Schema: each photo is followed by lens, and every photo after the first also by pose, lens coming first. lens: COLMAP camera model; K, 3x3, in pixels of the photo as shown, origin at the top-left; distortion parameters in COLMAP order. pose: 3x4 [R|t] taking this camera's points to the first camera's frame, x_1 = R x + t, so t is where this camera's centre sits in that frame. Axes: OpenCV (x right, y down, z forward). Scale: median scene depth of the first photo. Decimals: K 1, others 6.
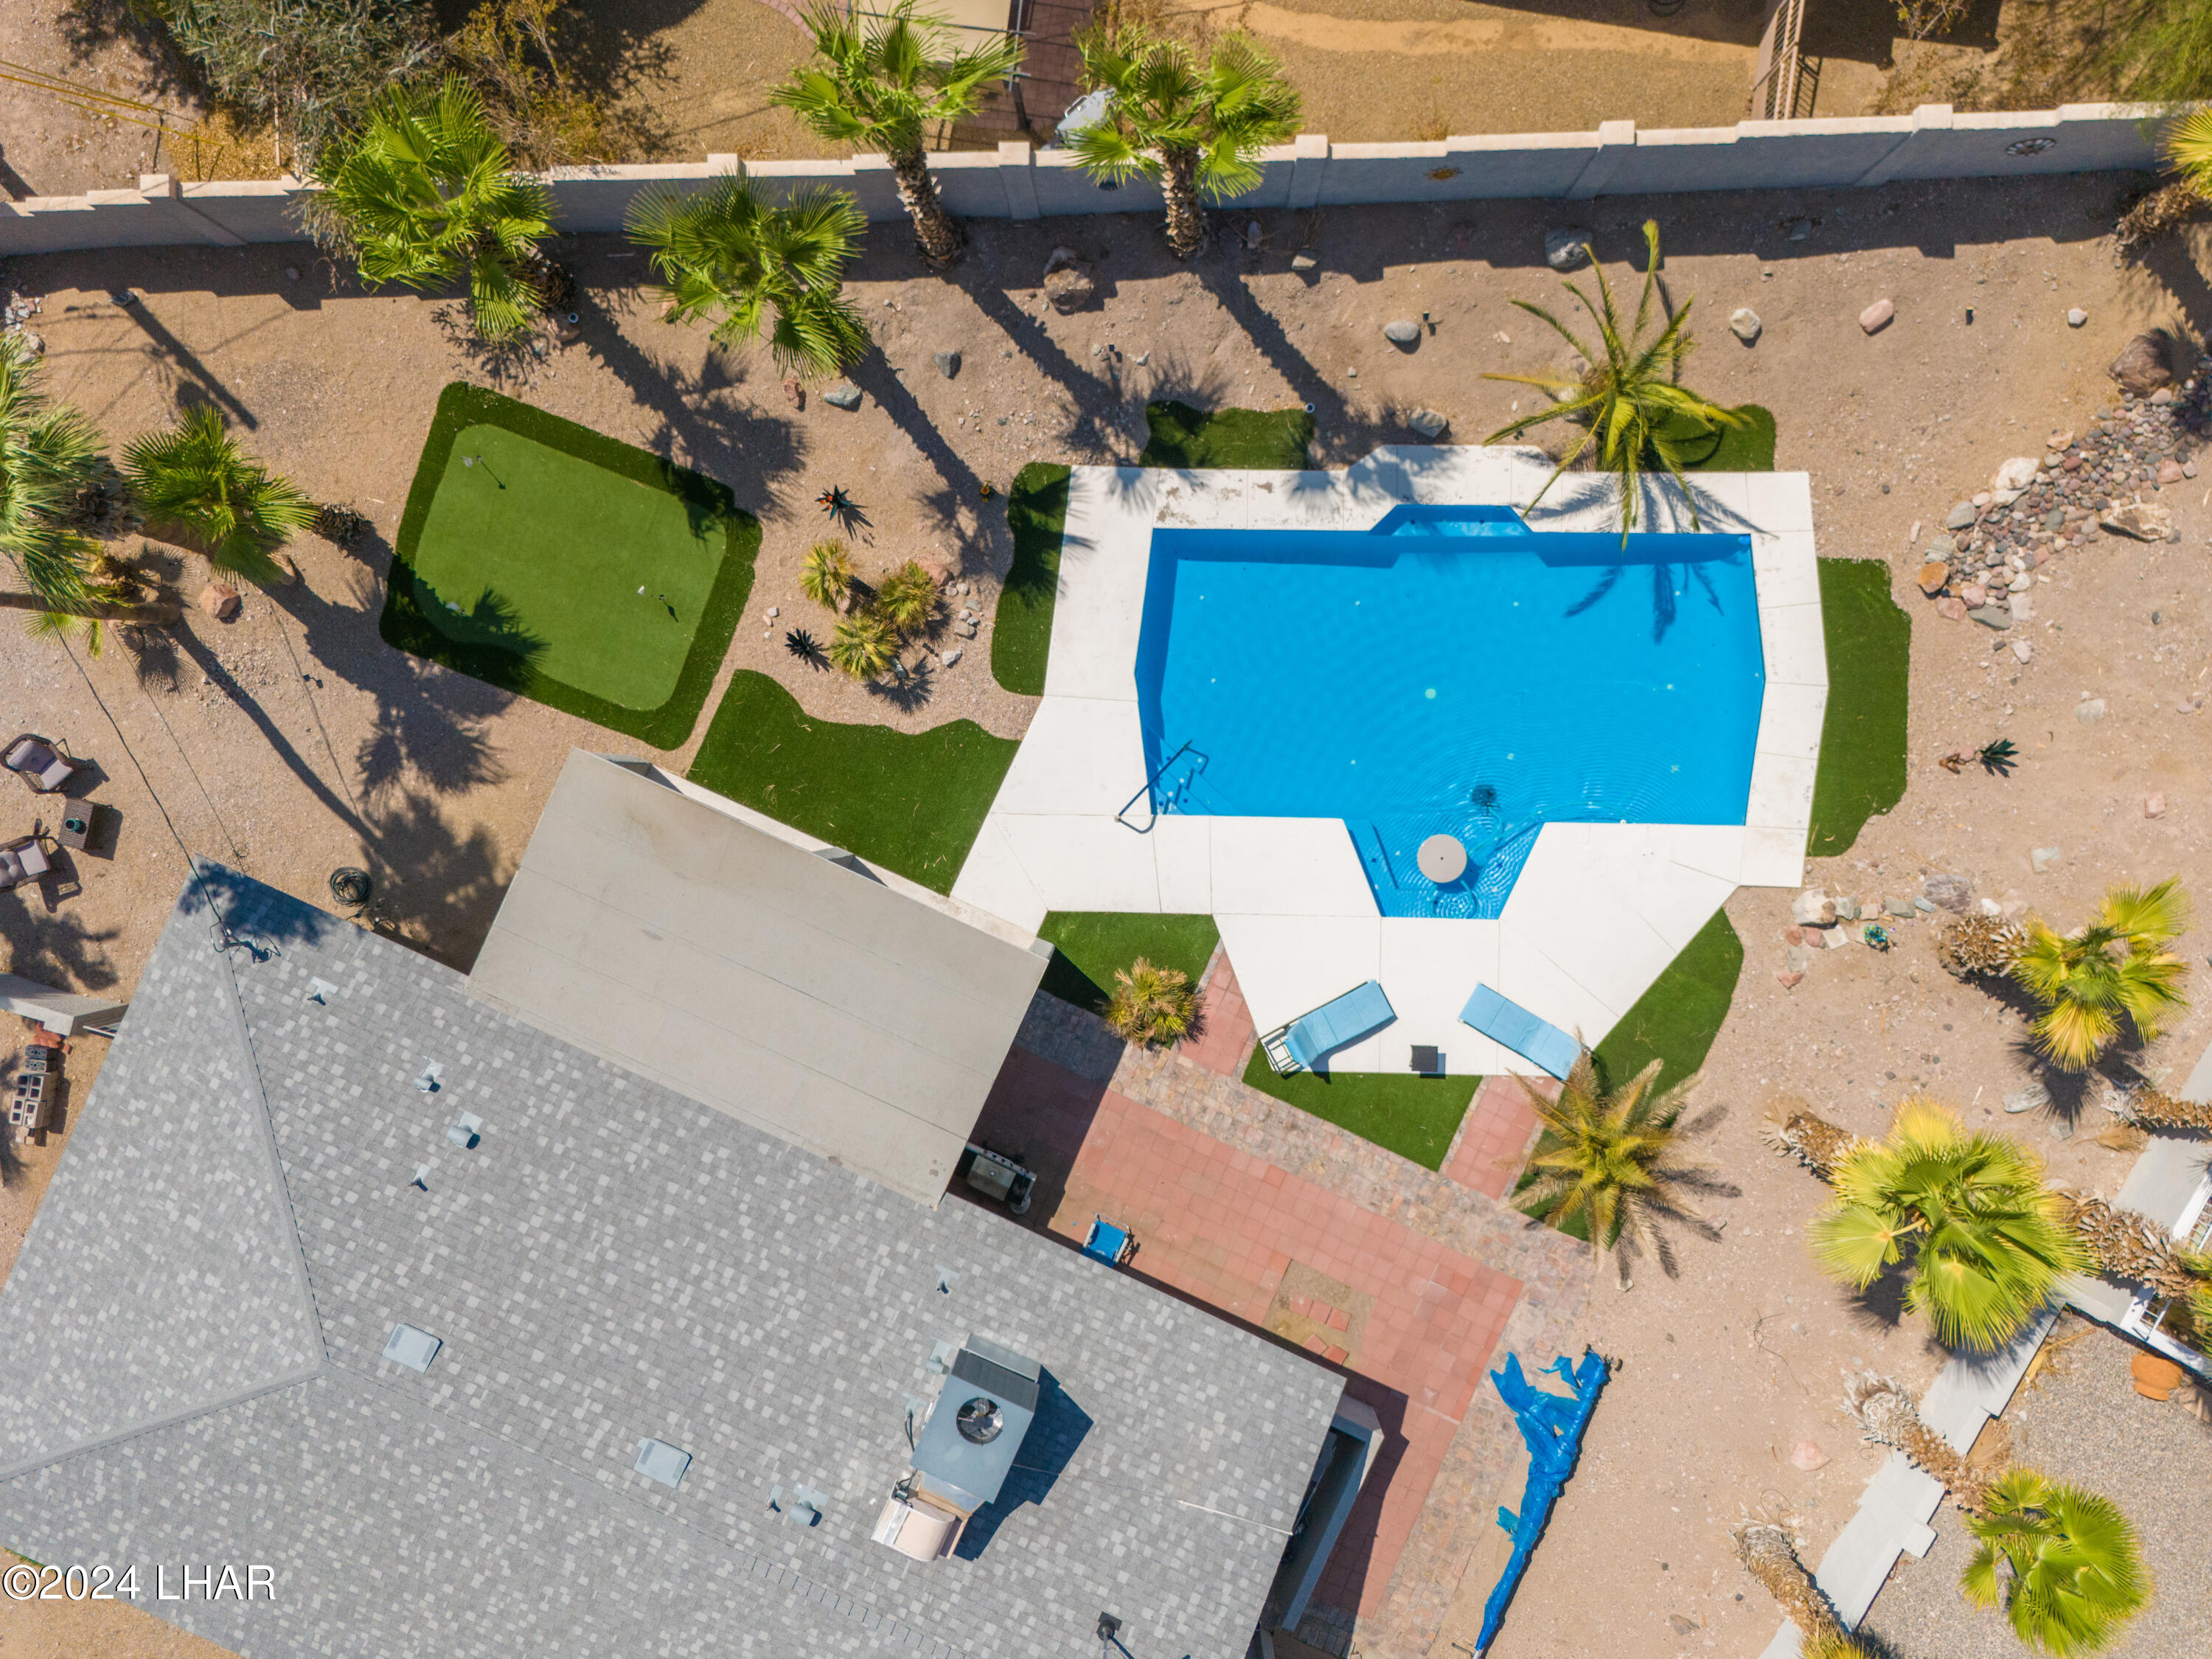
lens RADIAL K [[1687.1, 0, 1124.5], [0, 1687.1, 829.0], [0, 0, 1]] dist [0.082443, -0.082561]
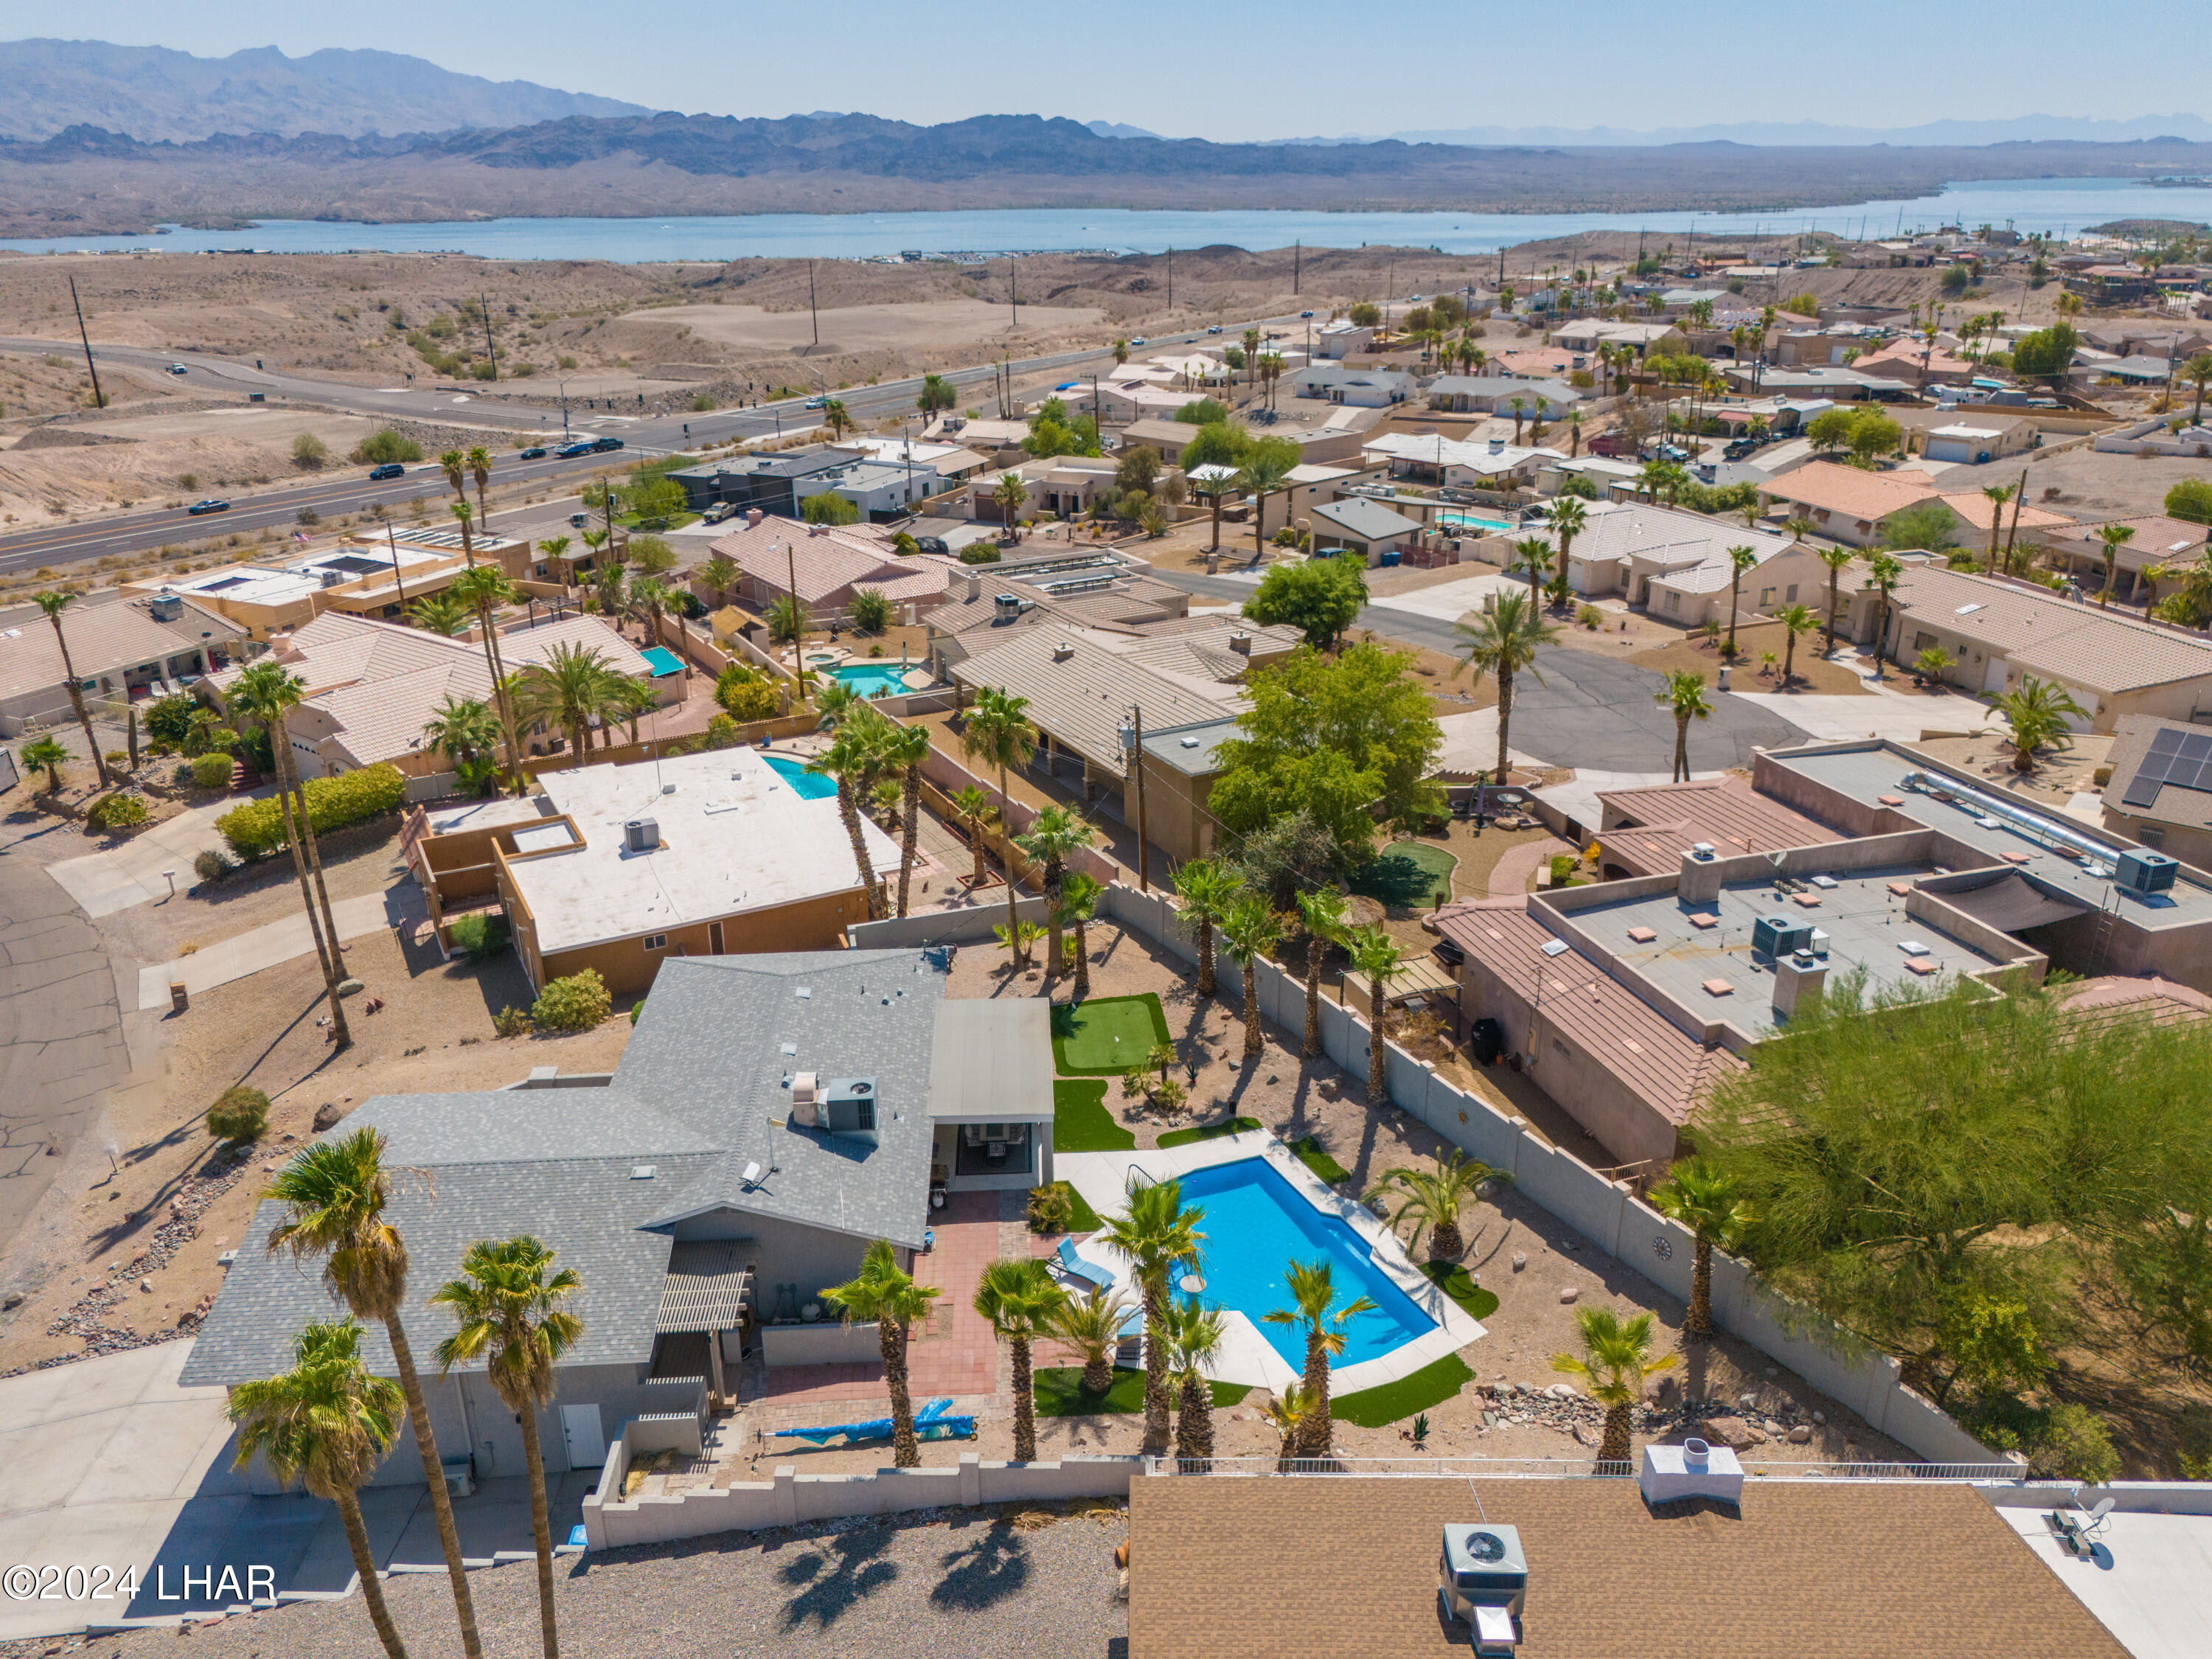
lens RADIAL K [[1626.6, 0, 1112.1], [0, 1626.6, 828.6], [0, 0, 1]] dist [0.073564, -0.064357]
pose [[0.466770, 0.347662, -0.813177, 1.401815], [-0.883953, 0.154897, -0.441173, 0.789531], [-0.027420, 0.924737, 0.379618, -0.102025]]
